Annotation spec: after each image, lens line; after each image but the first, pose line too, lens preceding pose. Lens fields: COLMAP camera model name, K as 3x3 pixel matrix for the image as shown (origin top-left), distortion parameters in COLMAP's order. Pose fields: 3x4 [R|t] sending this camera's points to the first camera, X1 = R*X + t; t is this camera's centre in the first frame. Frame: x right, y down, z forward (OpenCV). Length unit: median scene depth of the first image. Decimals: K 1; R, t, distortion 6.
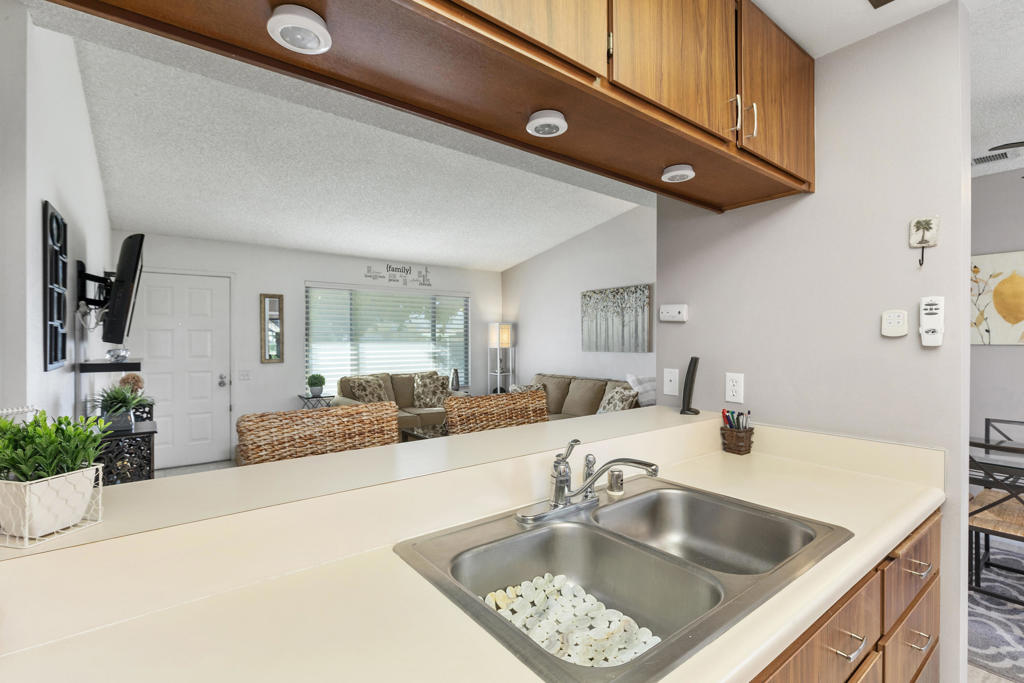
lens RADIAL K [[461.9, 0, 505.8], [0, 461.9, 337.4], [0, 0, 1]] dist [-0.002640, -0.000500]
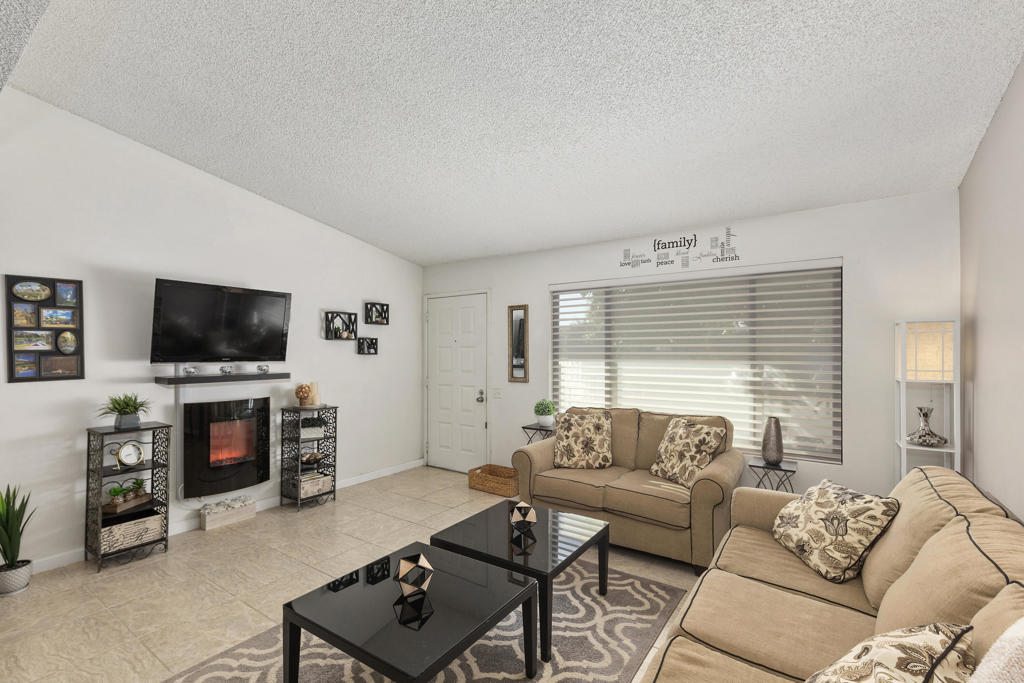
lens RADIAL K [[461.9, 0, 509.4], [0, 461.9, 343.6], [0, 0, 1]] dist [-0.002640, -0.000500]
pose [[0.299355, -0.011775, -0.954069, 1.208892], [0.007402, 0.999922, -0.010019, -0.035961], [0.954113, -0.004063, 0.299419, 2.509926]]
